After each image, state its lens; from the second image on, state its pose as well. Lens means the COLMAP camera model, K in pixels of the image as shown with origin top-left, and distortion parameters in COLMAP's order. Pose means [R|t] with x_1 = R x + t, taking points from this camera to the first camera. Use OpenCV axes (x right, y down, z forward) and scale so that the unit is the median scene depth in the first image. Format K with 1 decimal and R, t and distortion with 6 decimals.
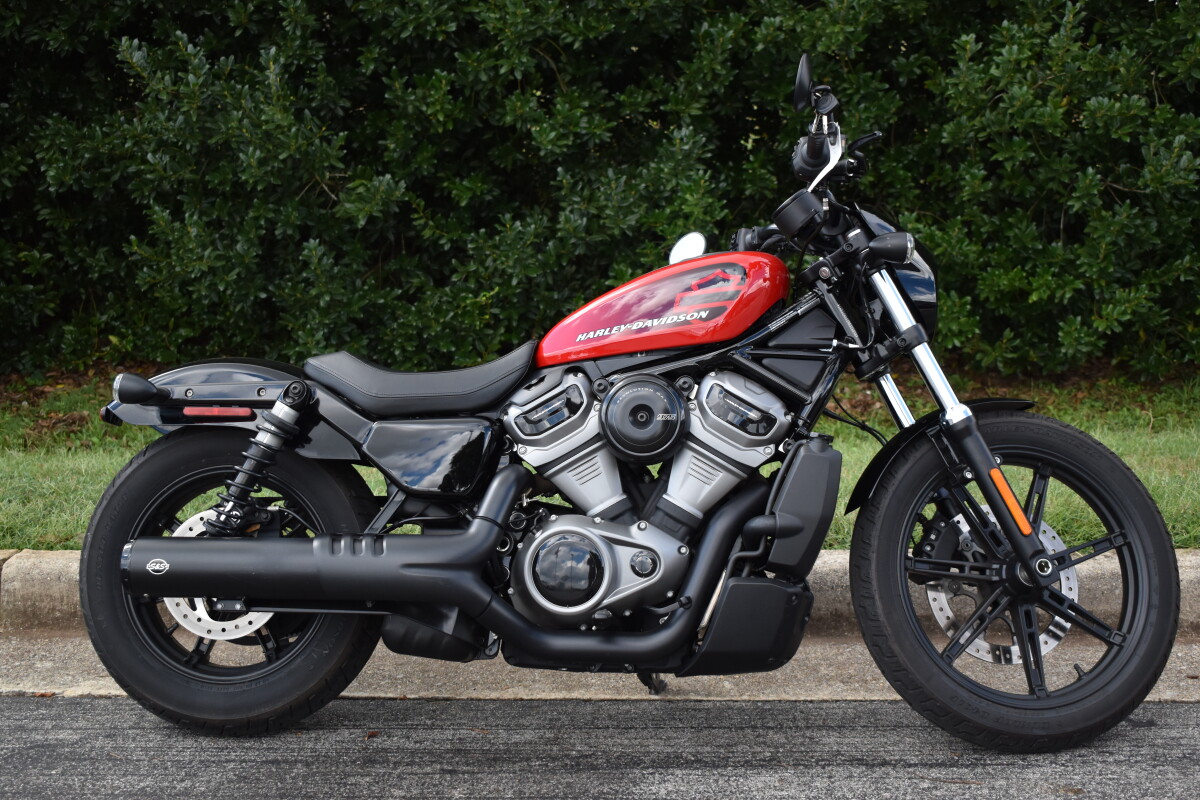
lens RADIAL K [[1676.1, 0, 577.5], [0, 1676.1, 400.9], [0, 0, 1]] dist [-0.092595, 0.177110]
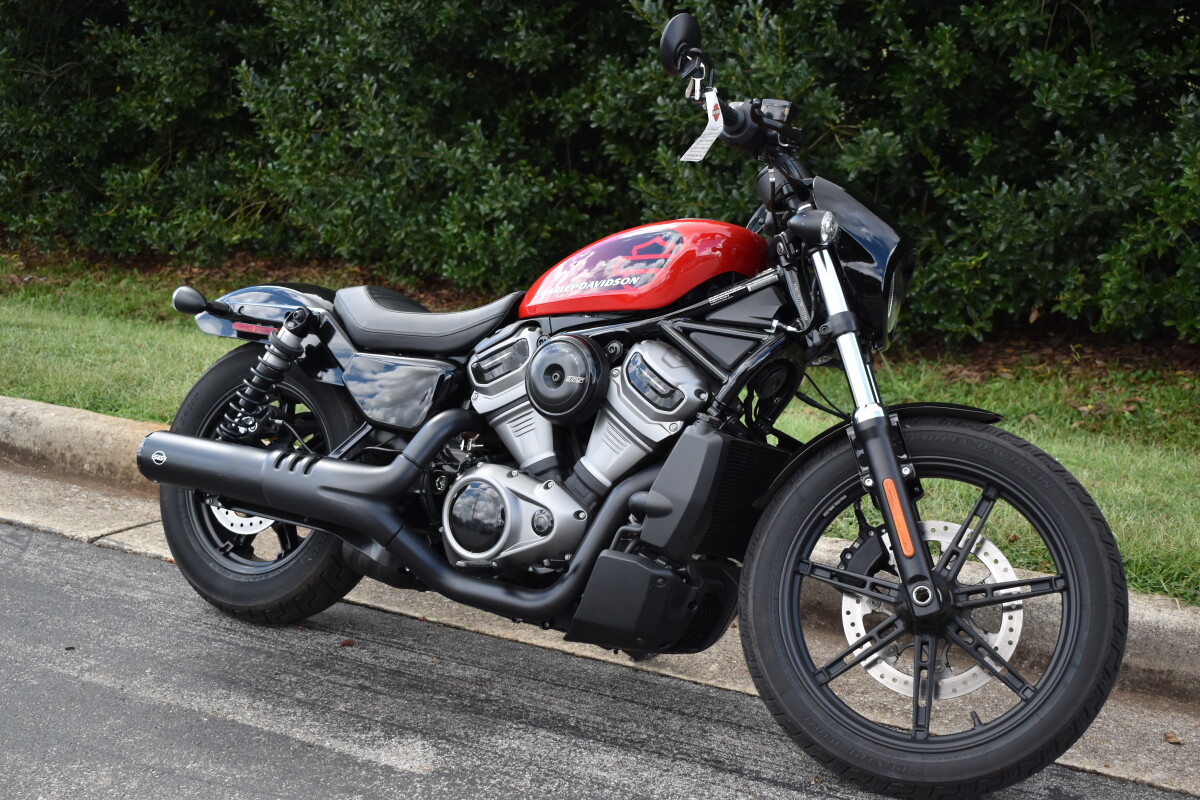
lens RADIAL K [[1676.1, 0, 577.5], [0, 1676.1, 400.9], [0, 0, 1]] dist [-0.092595, 0.177110]
pose [[0.883488, 0.120453, -0.452704, 0.489910], [-0.106106, 0.992716, 0.057063, -0.033685], [0.456280, -0.002380, 0.889833, 0.109836]]
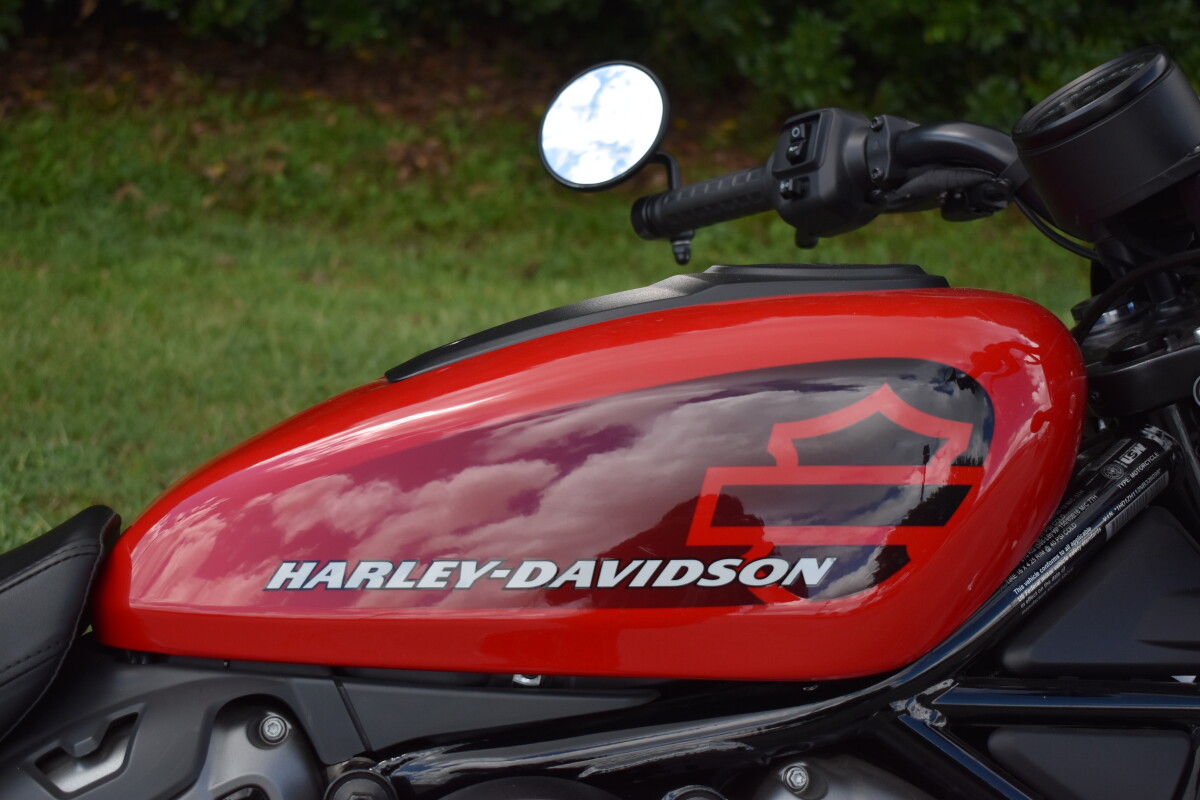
lens RADIAL K [[2147.9, 0, 600.0], [0, 2147.9, 400.0], [0, 0, 1]] dist [0.003590, -0.056132]
pose [[0.970467, 0.077713, 0.228372, -0.028066], [-0.116801, 0.979694, 0.162964, -0.121167], [-0.211070, -0.184826, 0.959838, 0.695978]]
